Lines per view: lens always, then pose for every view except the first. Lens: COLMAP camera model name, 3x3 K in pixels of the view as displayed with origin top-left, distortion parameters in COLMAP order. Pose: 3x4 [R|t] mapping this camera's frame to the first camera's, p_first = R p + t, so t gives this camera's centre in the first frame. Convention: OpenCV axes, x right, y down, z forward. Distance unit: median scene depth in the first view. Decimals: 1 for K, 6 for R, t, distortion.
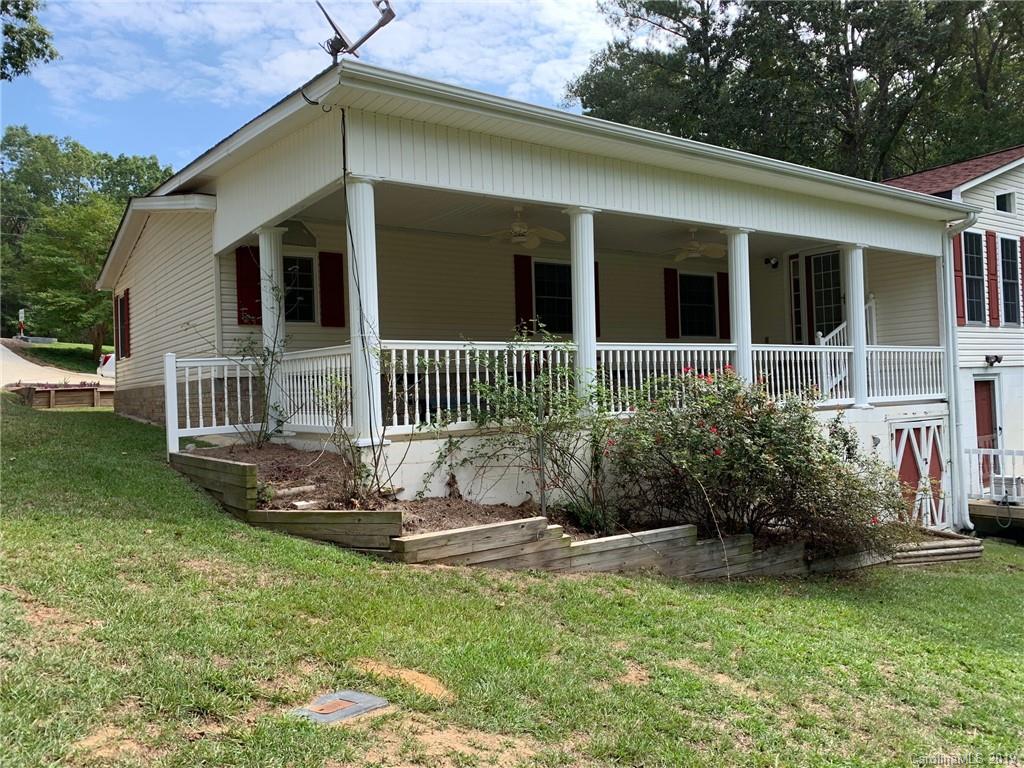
lens RADIAL K [[781.8, 0, 501.7], [0, 781.8, 368.8], [0, 0, 1]] dist [0.047505, -0.052391]
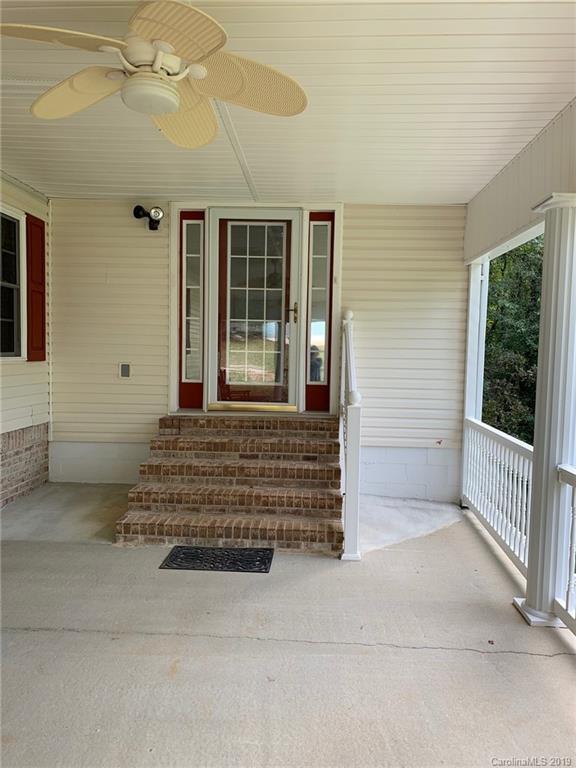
lens RADIAL K [[586.4, 0, 292.2], [0, 586.4, 382.5], [0, 0, 1]] dist [0.047505, -0.052391]
pose [[0.602513, -0.001012, 0.798108, 0.098755], [-0.066279, 0.996482, 0.051300, -0.055803], [-0.795352, -0.083807, 0.600326, 0.696676]]
